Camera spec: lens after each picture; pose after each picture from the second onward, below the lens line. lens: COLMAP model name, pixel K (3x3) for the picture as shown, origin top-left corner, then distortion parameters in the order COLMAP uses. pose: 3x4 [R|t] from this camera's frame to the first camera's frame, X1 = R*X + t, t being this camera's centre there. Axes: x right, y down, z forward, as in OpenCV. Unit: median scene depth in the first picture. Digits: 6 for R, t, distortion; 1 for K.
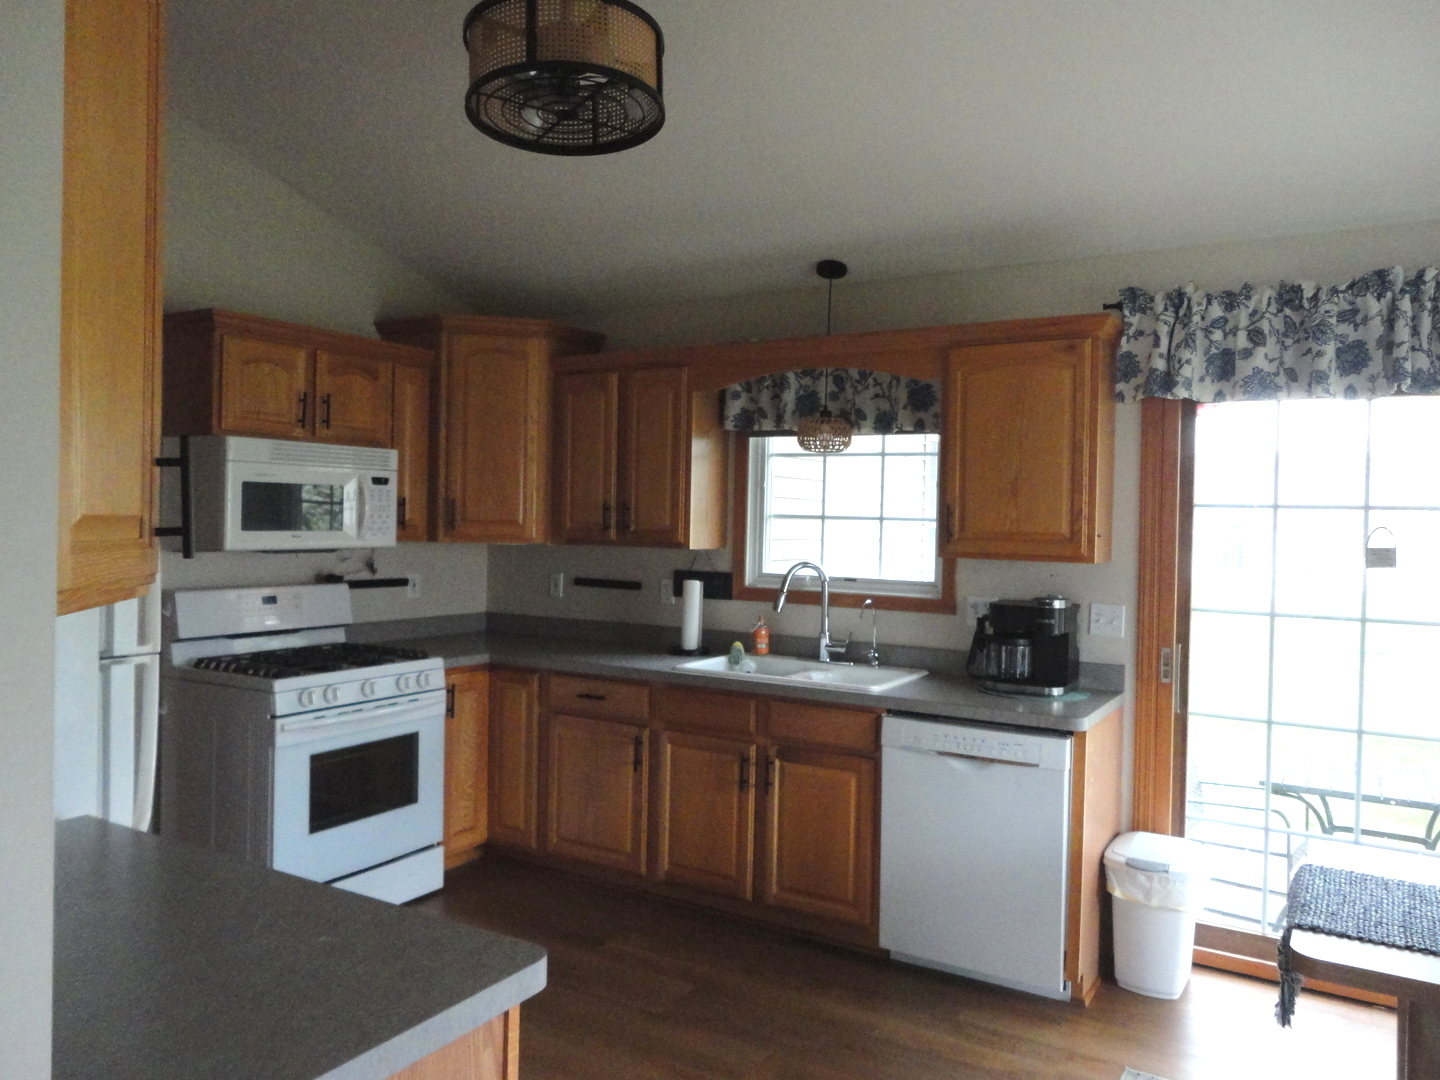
lens RADIAL K [[1031.7, 0, 720.5], [0, 1031.7, 532.7], [0, 0, 1]] dist [-0.011713, 0.002986]
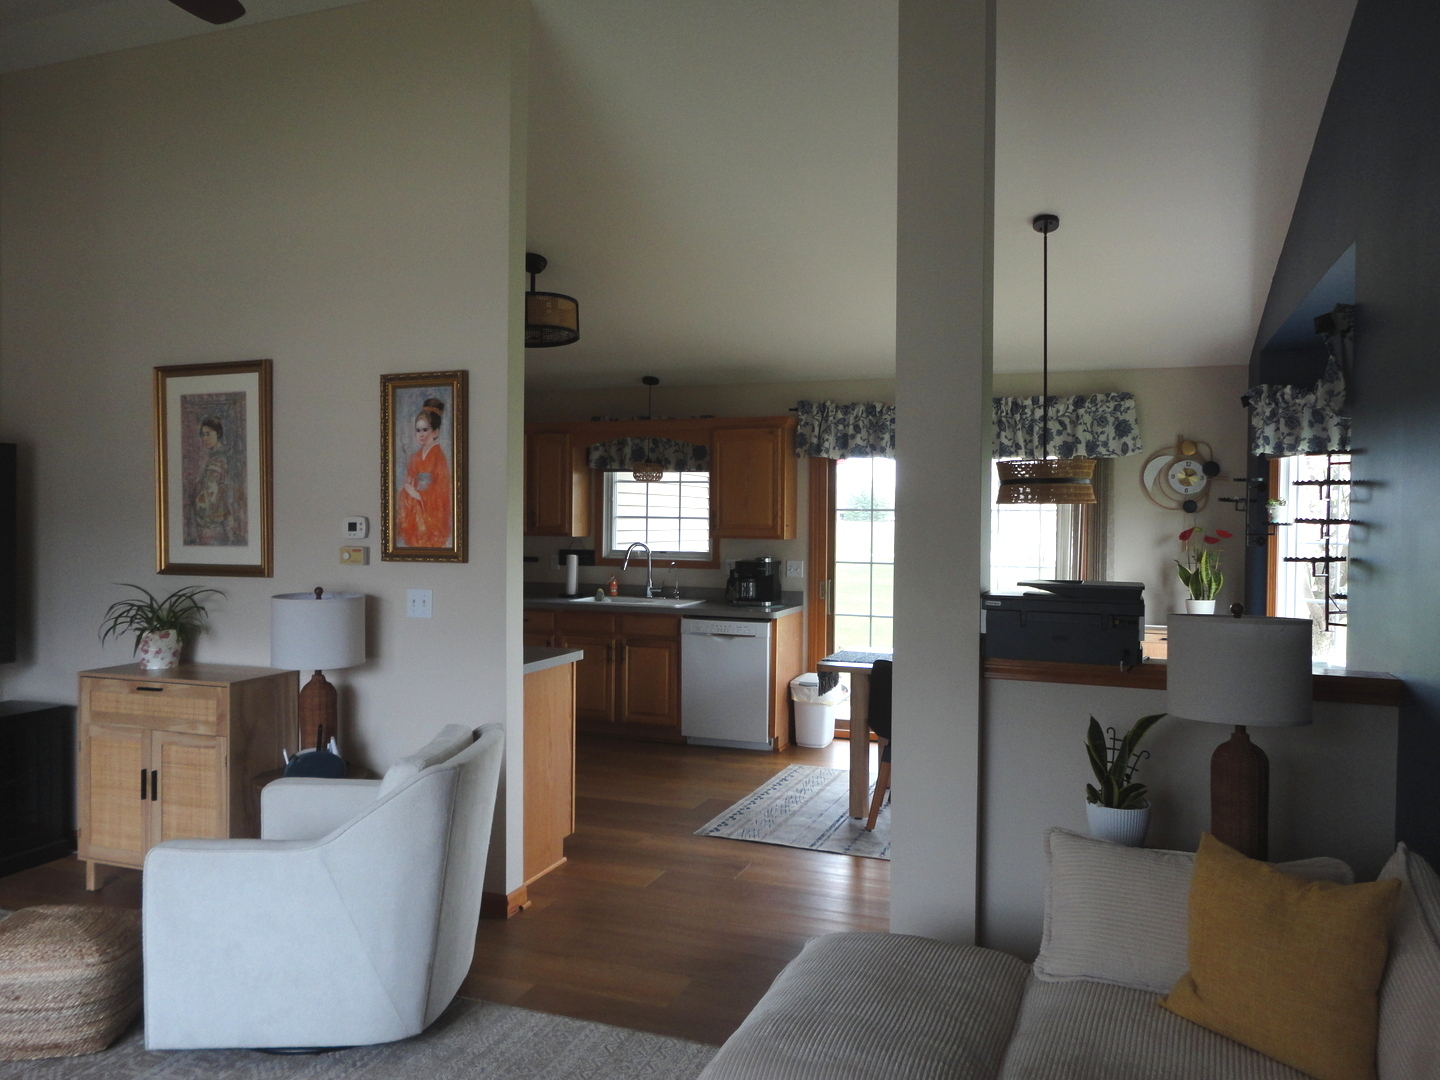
lens RADIAL K [[1031.7, 0, 720.5], [0, 1031.7, 532.7], [0, 0, 1]] dist [-0.011713, 0.002986]
pose [[0.981771, -0.015424, 0.189439, -0.125246], [0.014395, 0.999873, 0.006803, 0.000971], [-0.189520, -0.003952, 0.981869, -0.846799]]
